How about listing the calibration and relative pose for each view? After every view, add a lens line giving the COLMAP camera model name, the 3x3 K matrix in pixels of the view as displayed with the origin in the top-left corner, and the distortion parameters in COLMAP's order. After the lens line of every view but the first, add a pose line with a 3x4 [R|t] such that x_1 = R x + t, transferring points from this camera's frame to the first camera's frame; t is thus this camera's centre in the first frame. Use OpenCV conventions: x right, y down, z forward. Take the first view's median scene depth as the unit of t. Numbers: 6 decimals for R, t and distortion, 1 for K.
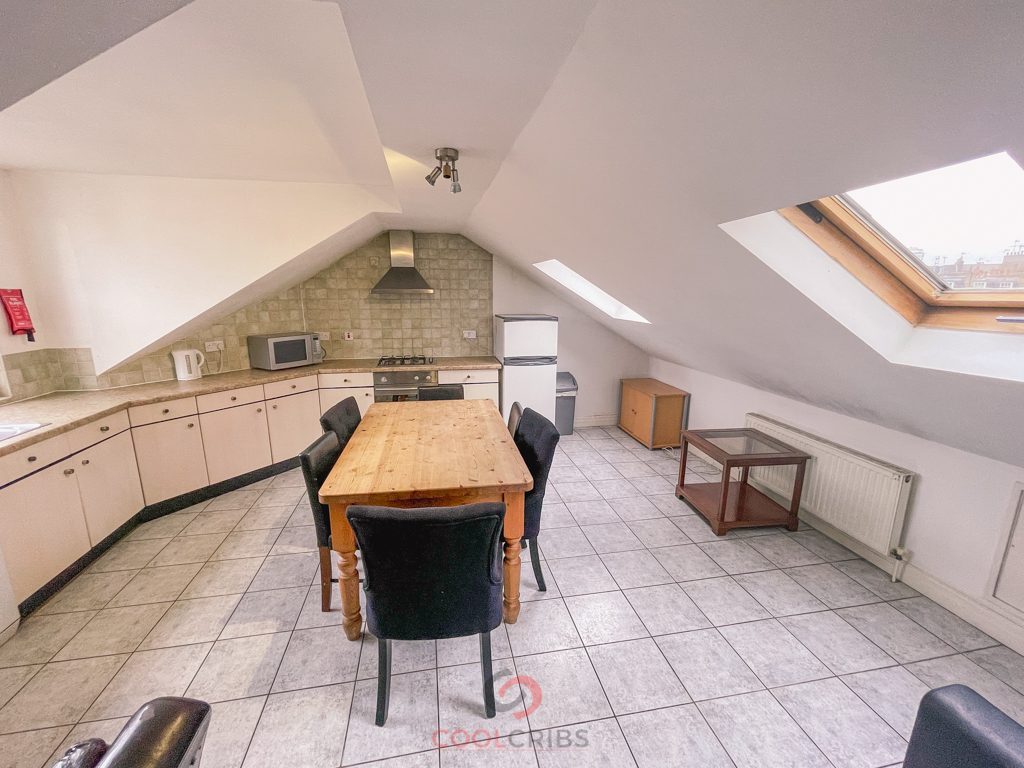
lens RADIAL K [[432.8, 0, 506.9], [0, 432.8, 384.9], [0, 0, 1]] dist [-0.000339, 0.000495]
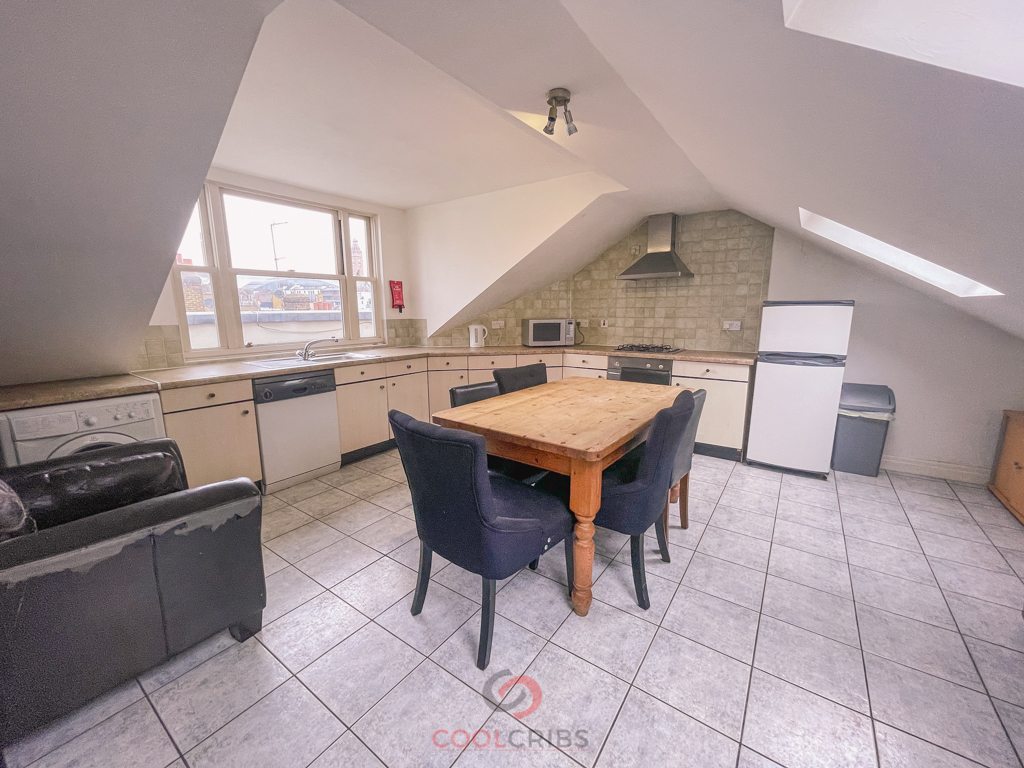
lens RADIAL K [[414.1, 0, 505.5], [0, 414.1, 386.0], [0, 0, 1]] dist [-0.002121, -0.000319]
pose [[0.687967, 0.126097, -0.714703, 0.335010], [-0.147071, 0.988580, 0.032849, 0.064047], [0.710684, 0.082513, 0.698656, 0.201373]]
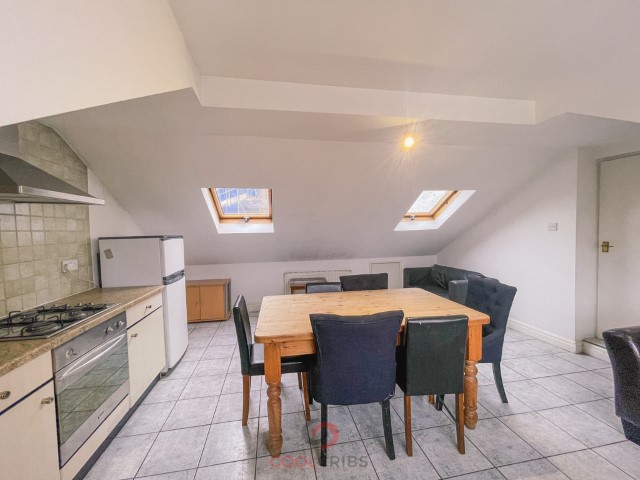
lens RADIAL K [[258.8, 0, 320.3], [0, 258.8, 236.0], [0, 0, 1]] dist [-0.002121, -0.000319]
pose [[0.002286, -0.029762, 0.999554, -0.846712], [0.233994, 0.971823, 0.028401, -0.128690], [-0.972235, 0.233825, 0.009186, 0.940288]]
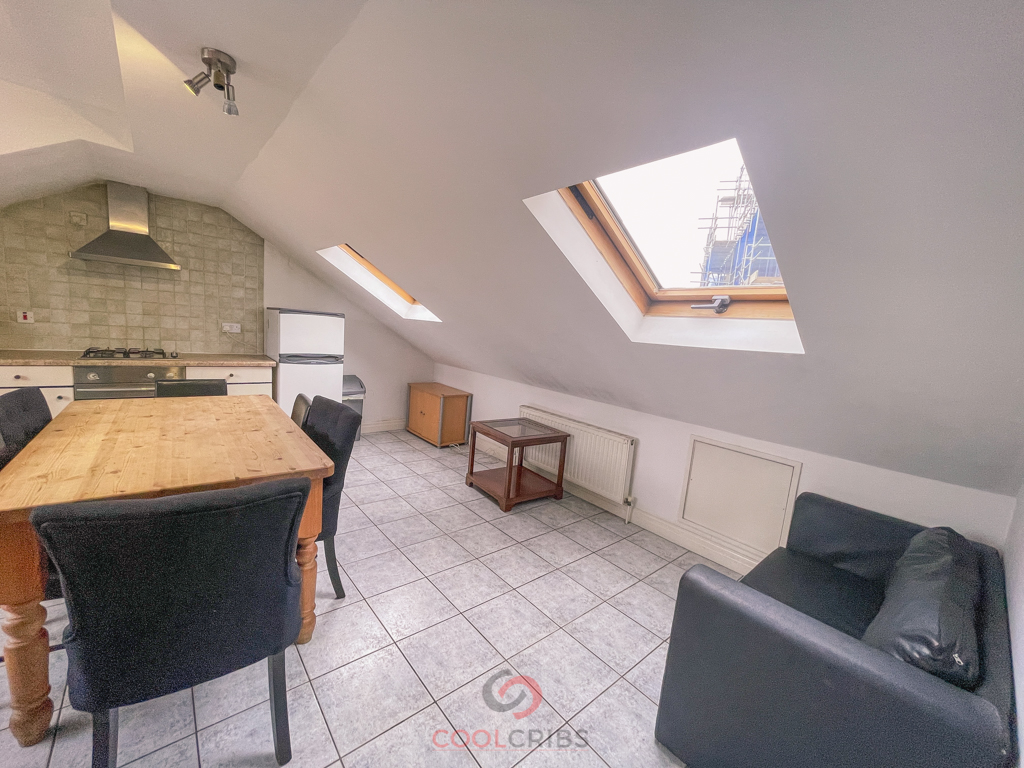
lens RADIAL K [[414.1, 0, 509.0], [0, 414.1, 384.6], [0, 0, 1]] dist [-0.002121, -0.000319]
pose [[0.865953, 0.000908, 0.500125, -0.035036], [0.025572, 0.998610, -0.046090, 0.072883], [-0.499471, 0.052701, 0.864726, 0.063913]]
